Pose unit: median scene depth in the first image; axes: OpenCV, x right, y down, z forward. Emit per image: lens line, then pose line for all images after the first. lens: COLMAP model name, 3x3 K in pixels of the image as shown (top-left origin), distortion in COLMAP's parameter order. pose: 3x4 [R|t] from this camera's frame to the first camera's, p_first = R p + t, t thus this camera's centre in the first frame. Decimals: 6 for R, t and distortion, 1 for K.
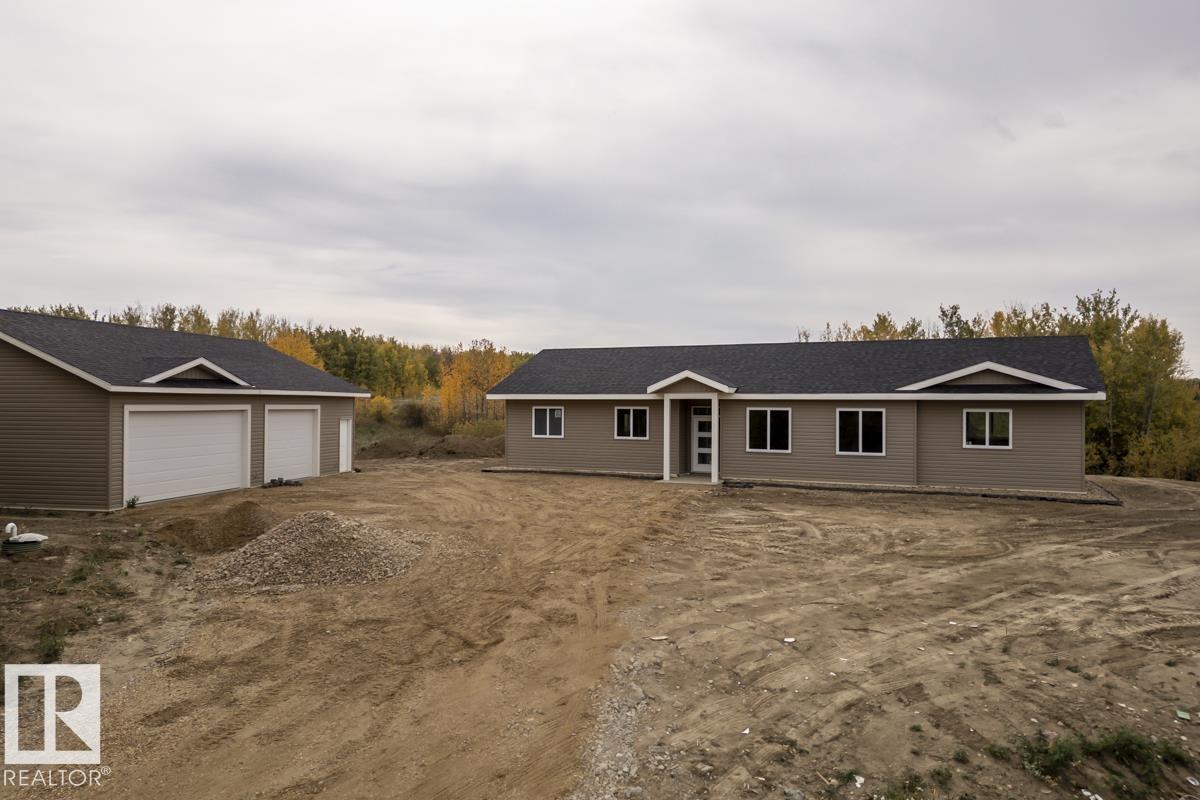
lens RADIAL K [[840.0, 0, 600.0], [0, 840.0, 400.0], [0, 0, 1]] dist [0.098727, -0.104802]
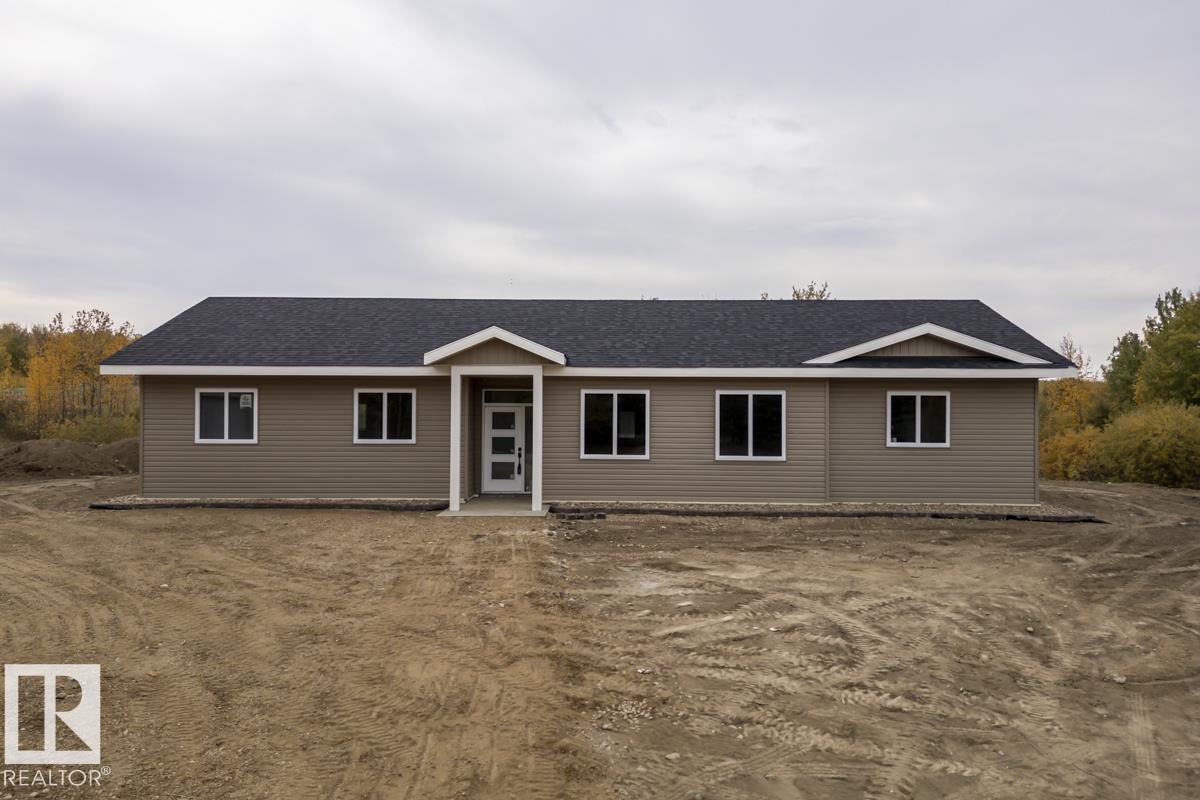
lens RADIAL K [[840.0, 0, 600.0], [0, 840.0, 400.0], [0, 0, 1]] dist [0.098727, -0.104802]
pose [[0.923090, 0.000051, 0.384584, -0.065739], [-0.001511, 0.999993, 0.003495, 0.016900], [-0.384581, -0.003807, 0.923083, 0.478069]]
